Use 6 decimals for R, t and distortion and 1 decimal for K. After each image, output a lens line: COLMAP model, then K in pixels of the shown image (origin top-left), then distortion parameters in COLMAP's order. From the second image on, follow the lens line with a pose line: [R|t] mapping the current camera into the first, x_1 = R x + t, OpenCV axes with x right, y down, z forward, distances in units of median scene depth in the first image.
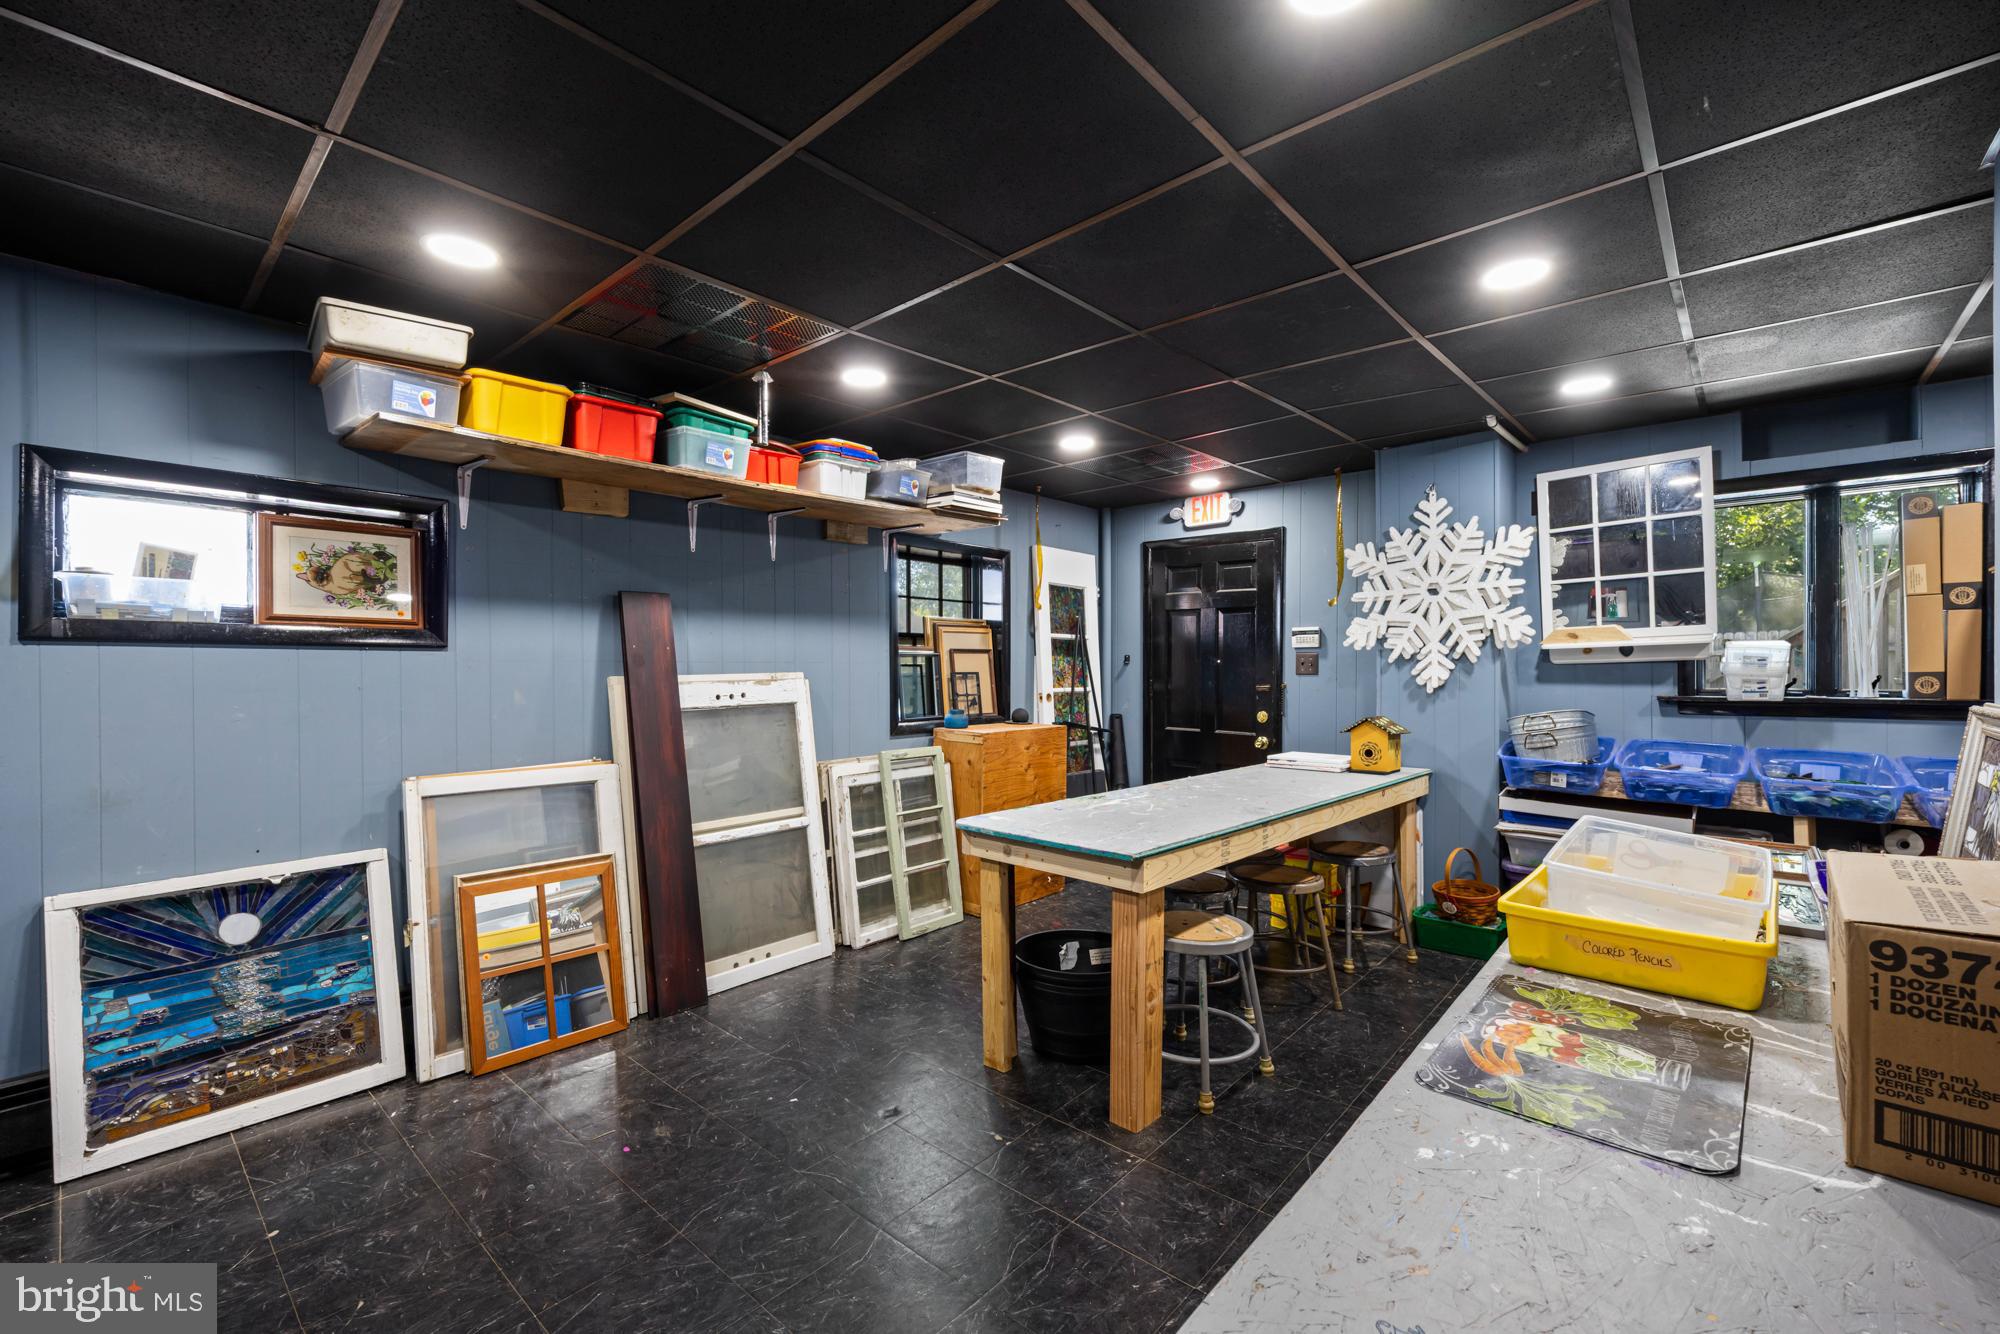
lens RADIAL K [[819.4, 0, 992.6], [0, 819.4, 680.9], [0, 0, 1]] dist [-0.001309, -0.000062]
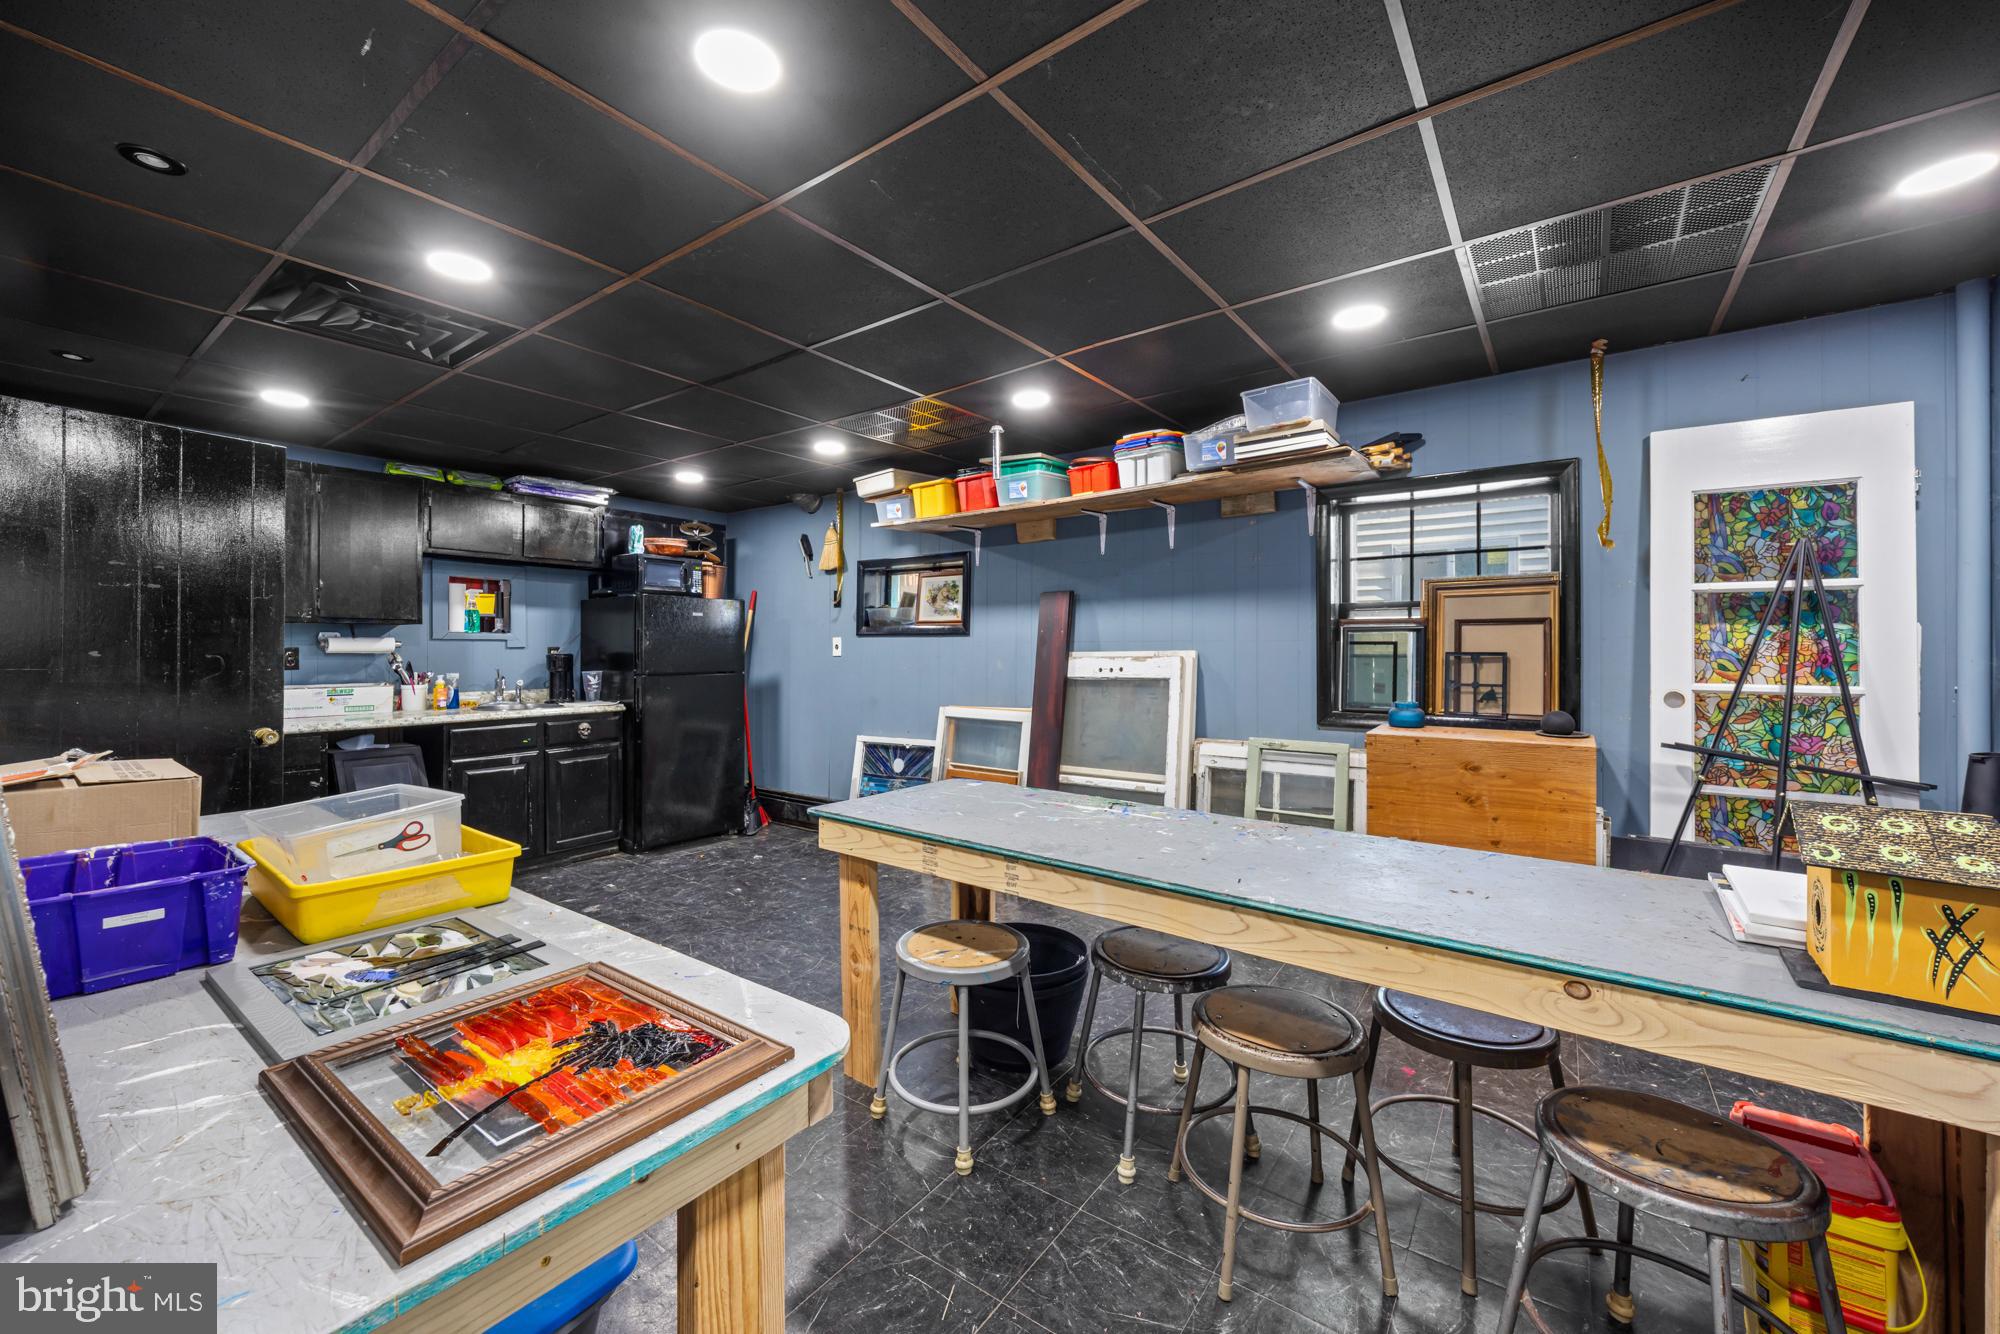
lens RADIAL K [[781.9, 0, 990.5], [0, 781.9, 647.6], [0, 0, 1]] dist [0.002425, 0.000059]
pose [[0.092618, 0.003906, -0.995694, 0.810503], [-0.013104, 0.999910, 0.002704, -0.014788], [0.995616, 0.012797, 0.092660, 0.715127]]
